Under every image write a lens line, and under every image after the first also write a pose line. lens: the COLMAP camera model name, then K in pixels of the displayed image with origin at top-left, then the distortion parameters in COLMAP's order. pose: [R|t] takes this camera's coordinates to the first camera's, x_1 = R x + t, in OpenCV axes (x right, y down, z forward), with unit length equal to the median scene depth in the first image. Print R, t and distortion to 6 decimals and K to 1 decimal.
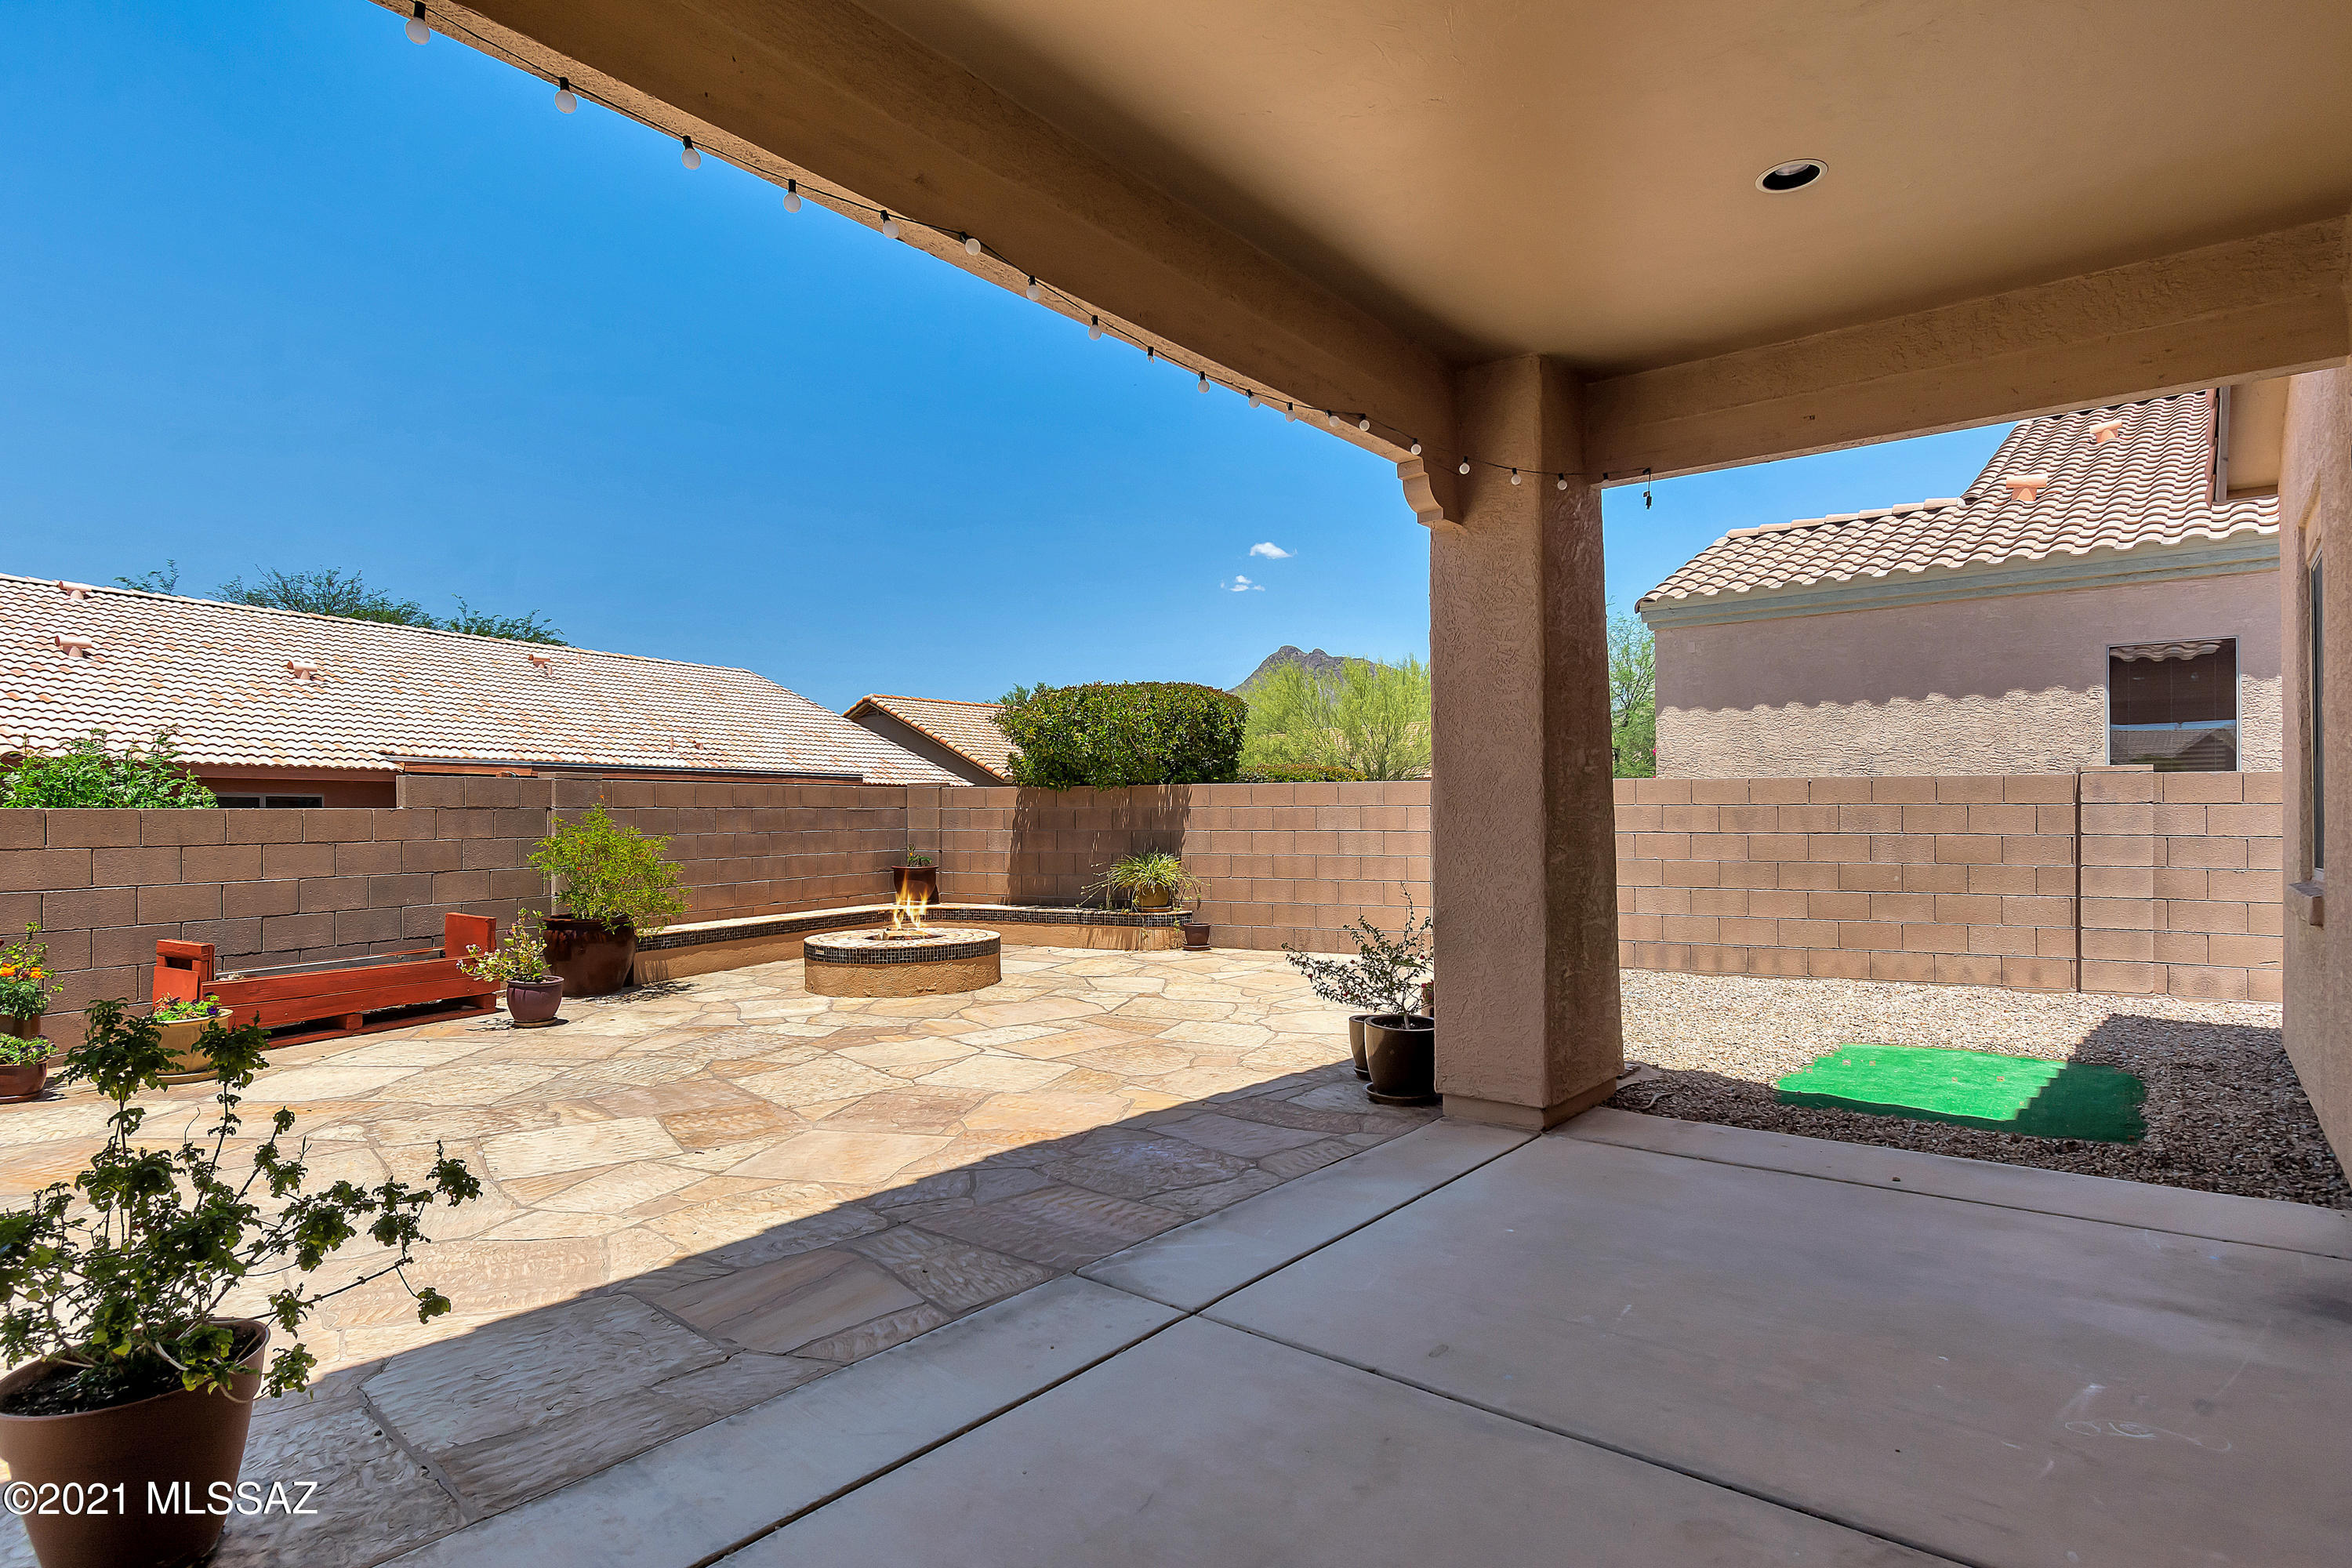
lens RADIAL K [[1272.9, 0, 1176.0], [0, 1272.9, 784.0], [0, 0, 1]] dist [-0.001179, -0.000126]
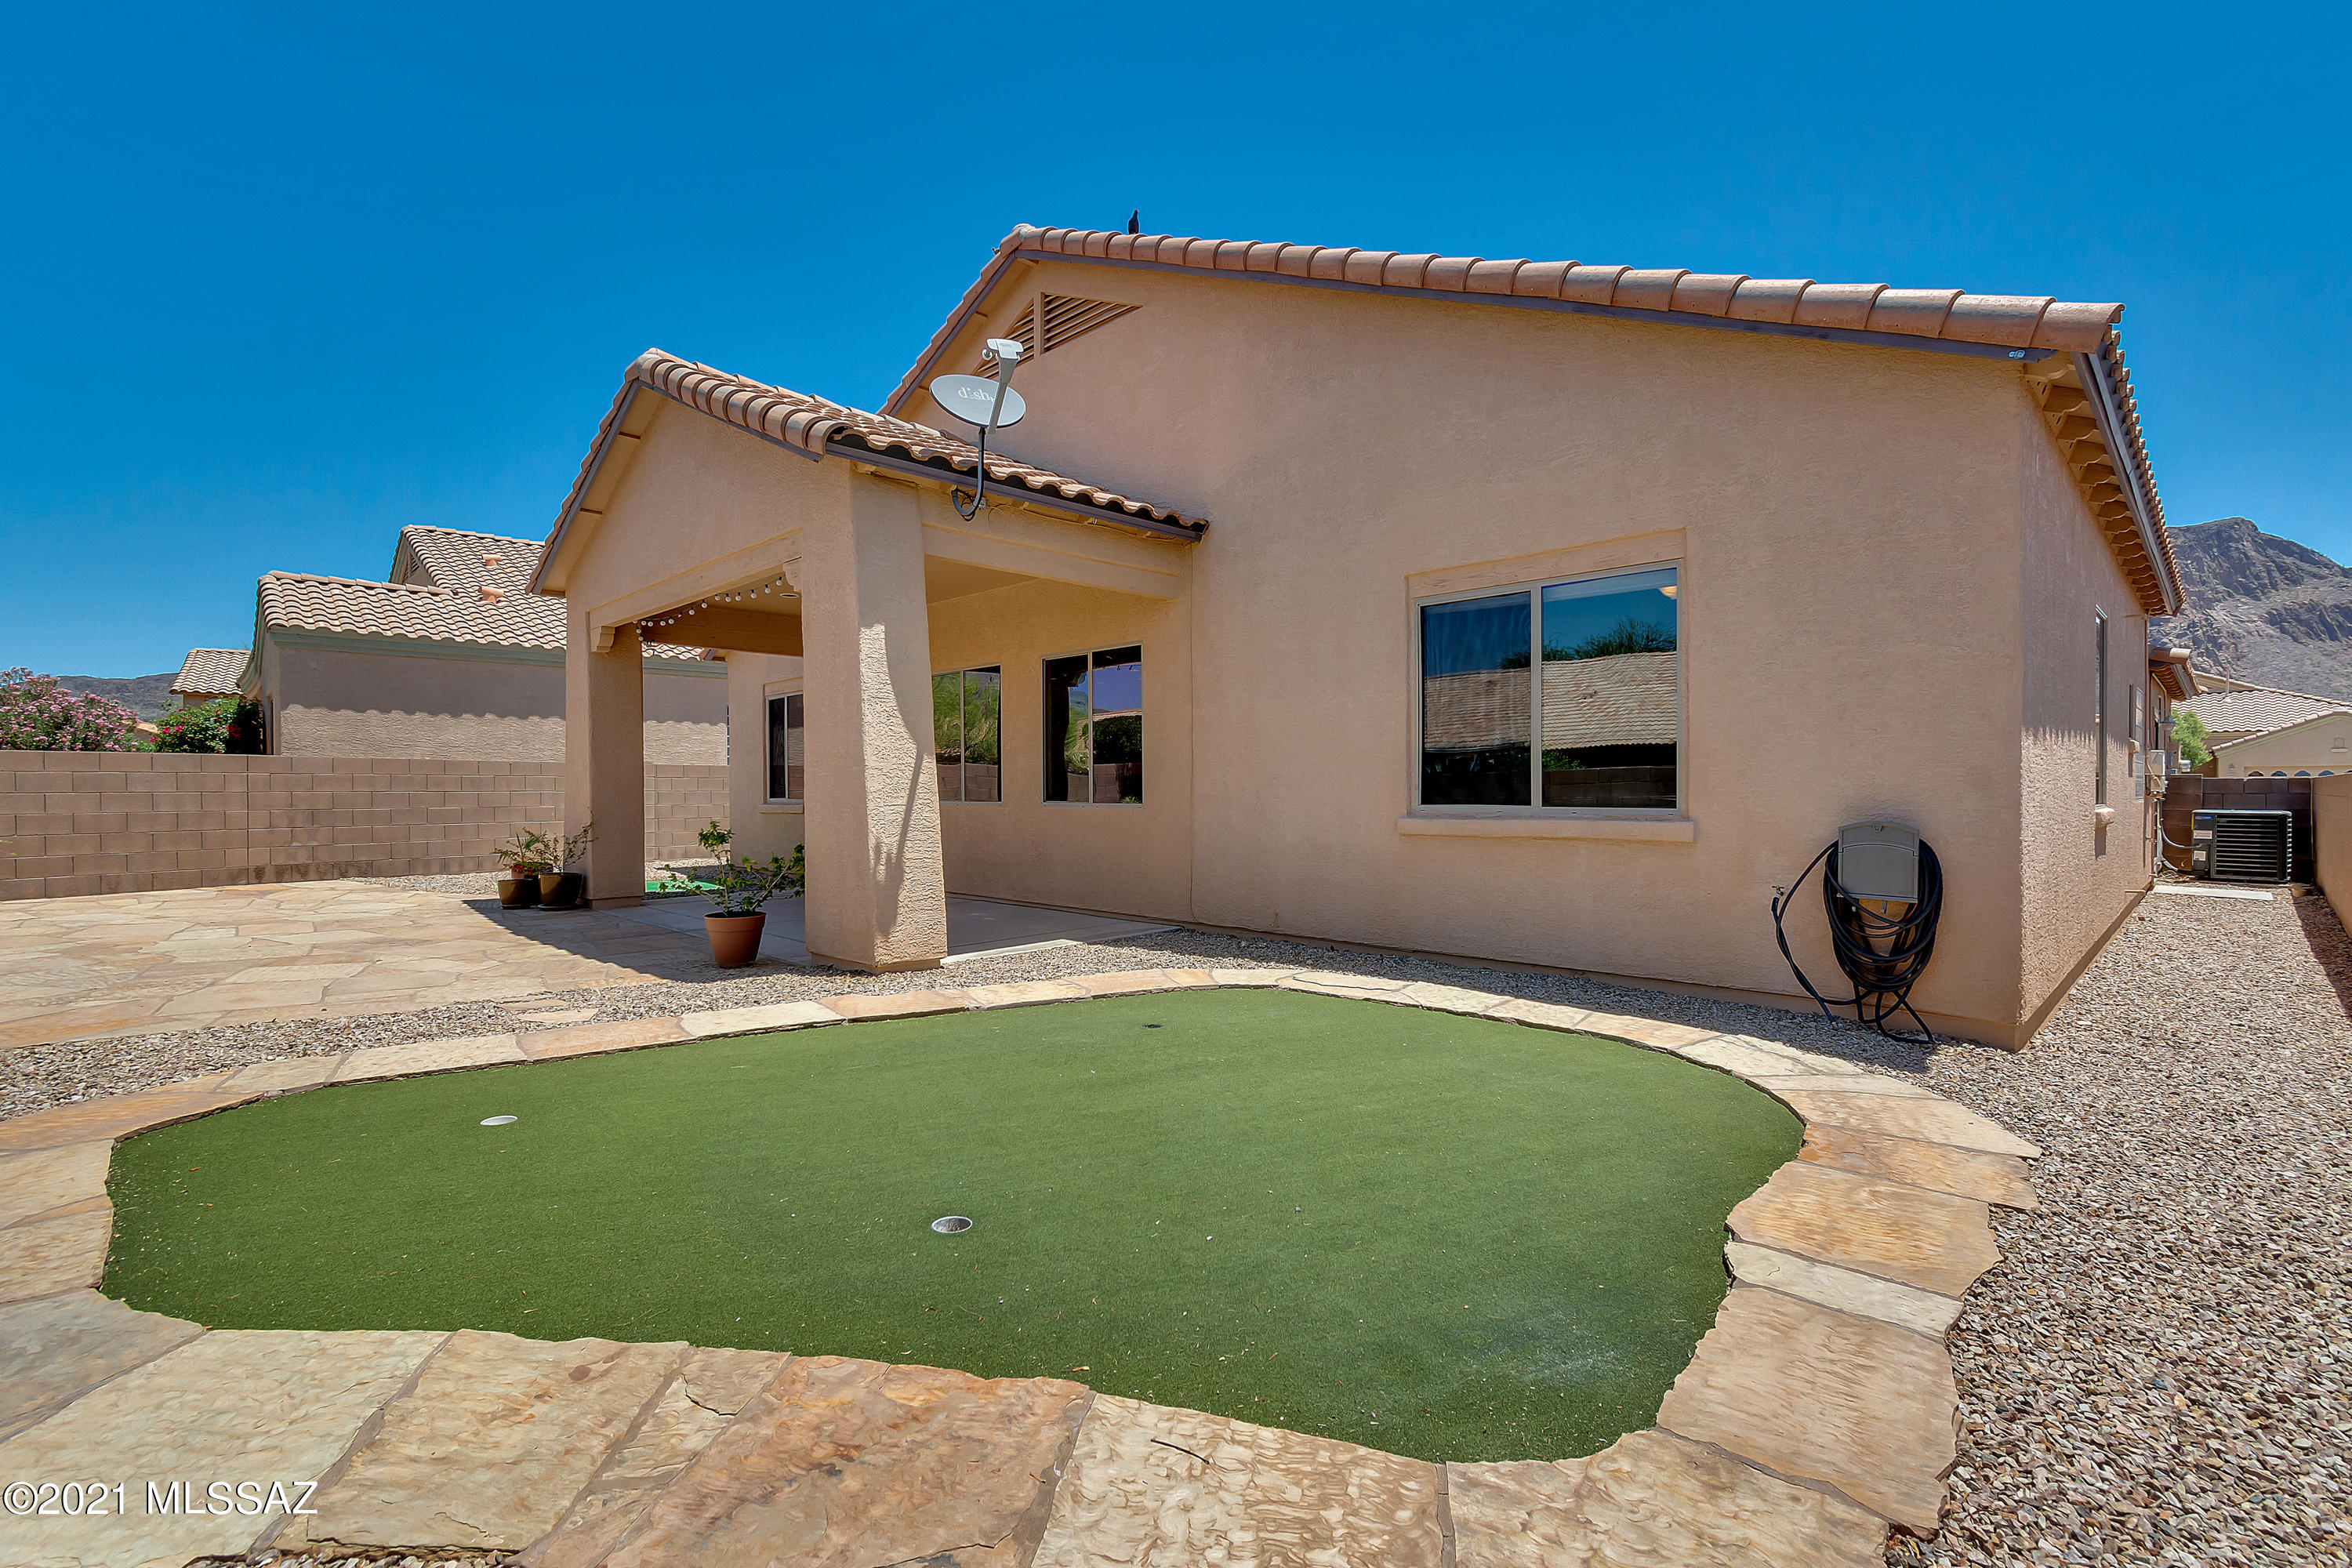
lens RADIAL K [[1052.6, 0, 1184.9], [0, 1052.6, 786.8], [0, 0, 1]] dist [0.000130, -0.000050]
pose [[0.095776, 0.002263, 0.995400, -0.735459], [-0.025828, 0.999666, 0.000213, 0.004607], [-0.995068, -0.025730, 0.095802, -0.092685]]
